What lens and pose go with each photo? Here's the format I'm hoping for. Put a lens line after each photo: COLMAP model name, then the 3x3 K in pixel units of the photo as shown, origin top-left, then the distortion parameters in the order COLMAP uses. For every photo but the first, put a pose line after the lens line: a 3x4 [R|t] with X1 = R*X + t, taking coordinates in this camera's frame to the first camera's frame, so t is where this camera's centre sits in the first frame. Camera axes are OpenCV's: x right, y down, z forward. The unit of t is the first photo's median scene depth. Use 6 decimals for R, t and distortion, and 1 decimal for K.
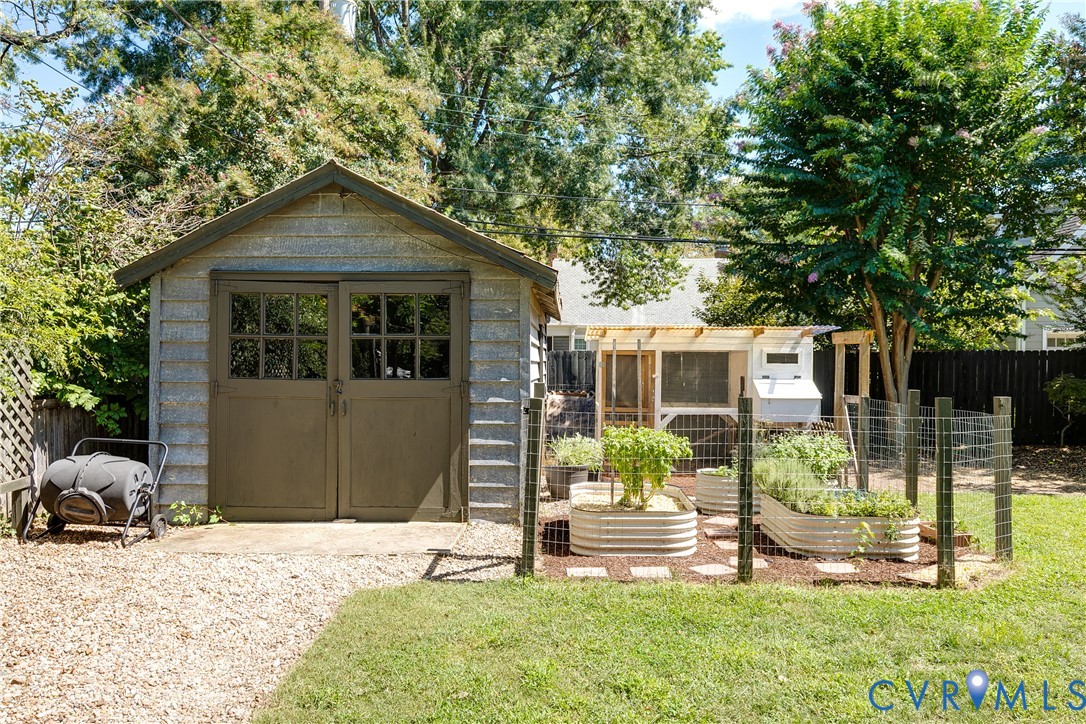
lens RADIAL K [[838.2, 0, 537.1], [0, 838.2, 361.0], [0, 0, 1]] dist [0.005616, 0.000223]
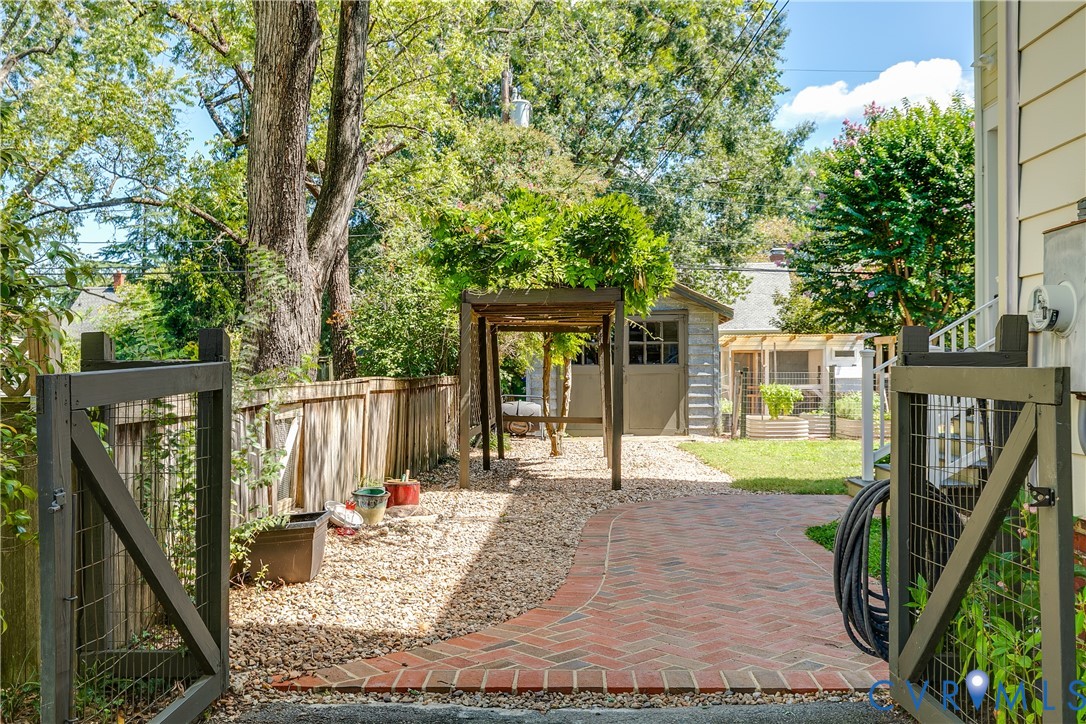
lens RADIAL K [[1032.3, 0, 537.6], [0, 1032.3, 366.8], [0, 0, 1]] dist [0.062890, 0.000000]
pose [[0.999902, -0.012399, 0.006543, -0.309462], [0.012438, 0.999905, -0.005925, 0.026527], [-0.006469, 0.006006, 0.999961, -0.987564]]
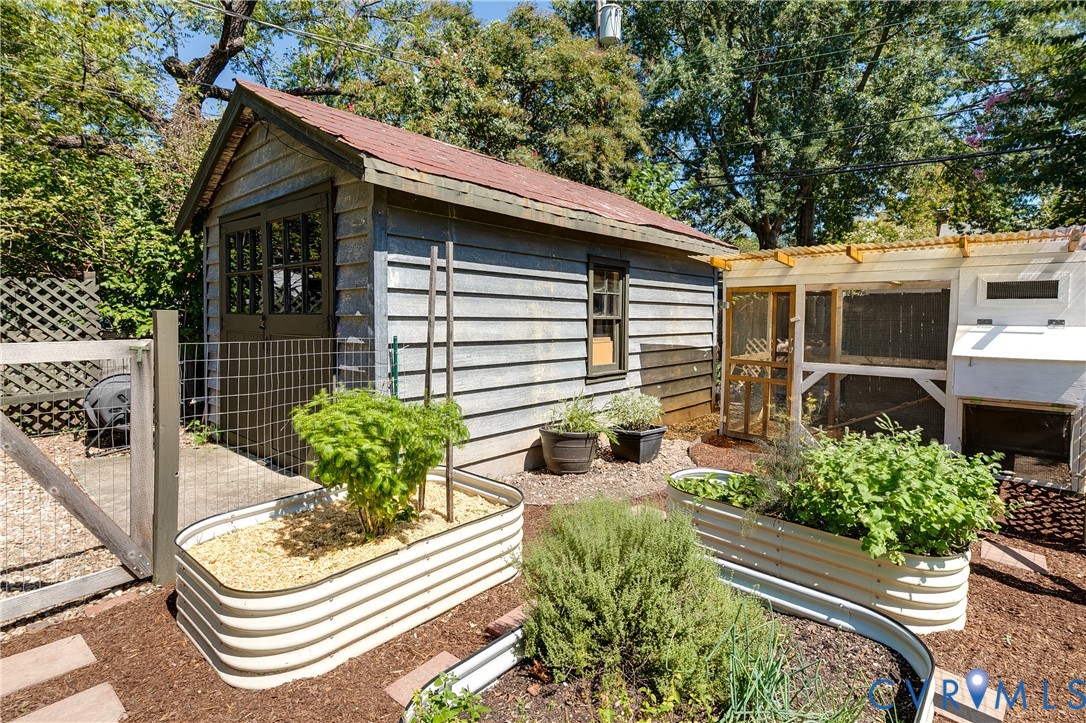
lens RADIAL K [[504.1, 0, 543.4], [0, 504.1, 351.9], [0, 0, 1]] dist [-0.002541, -0.000170]
pose [[0.765423, 0.044182, -0.642008, 0.265217], [-0.002297, 0.997822, 0.065930, 0.017668], [0.643523, -0.048990, 0.763858, 0.513430]]
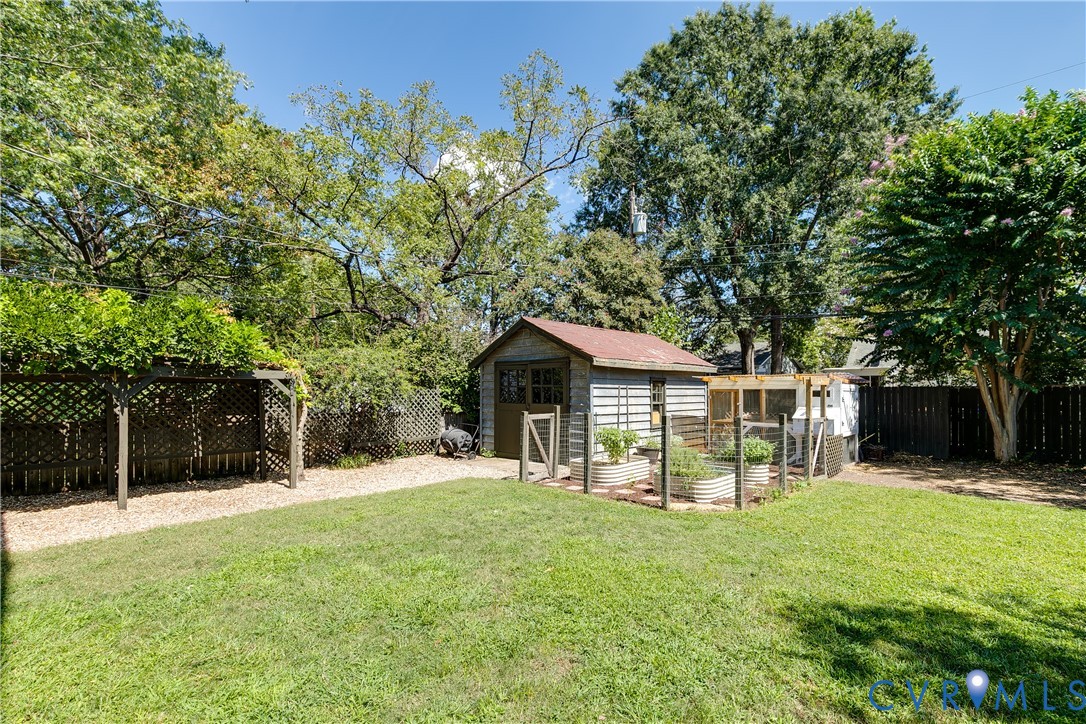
lens RADIAL K [[494.5, 0, 539.6], [0, 494.5, 390.0], [0, 0, 1]] dist [0.005286, 0.000291]
pose [[0.756798, -0.008140, -0.653598, 0.511049], [0.003674, 0.999960, -0.008200, -0.004042], [0.653639, 0.003804, 0.756797, -0.058418]]
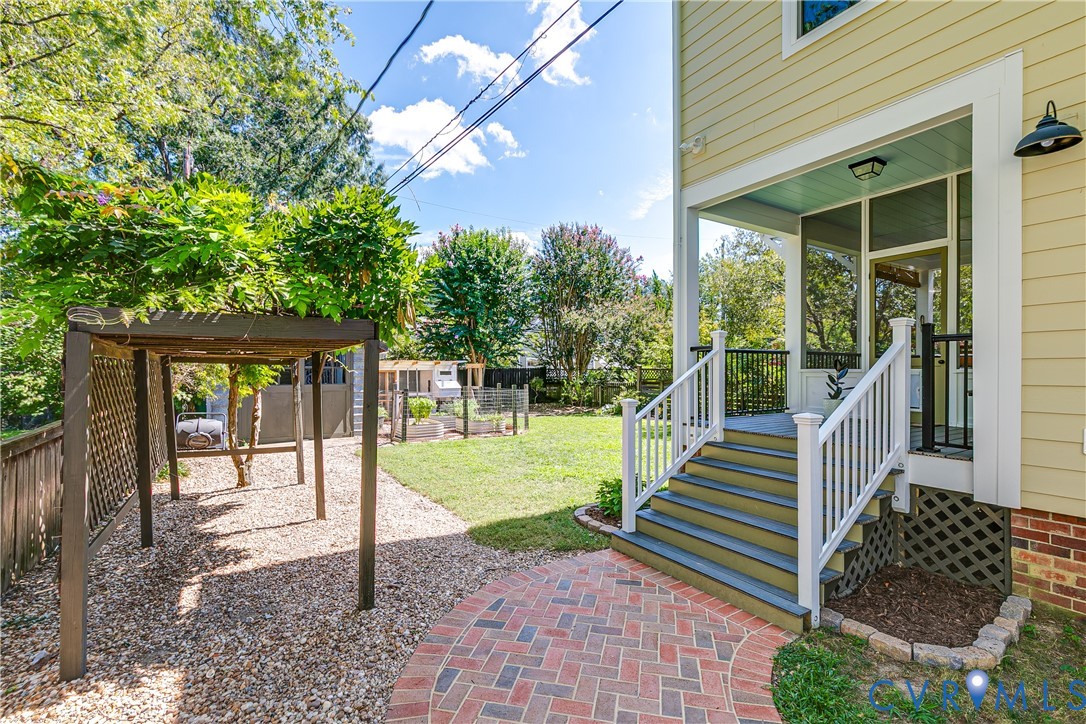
lens RADIAL K [[494.5, 0, 548.1], [0, 494.5, 371.2], [0, 0, 1]] dist [0.005286, 0.000291]
pose [[0.824406, -0.008797, 0.565930, -0.314899], [0.007535, 0.999961, 0.004567, -0.013347], [-0.565948, 0.000499, 0.824441, -0.444792]]
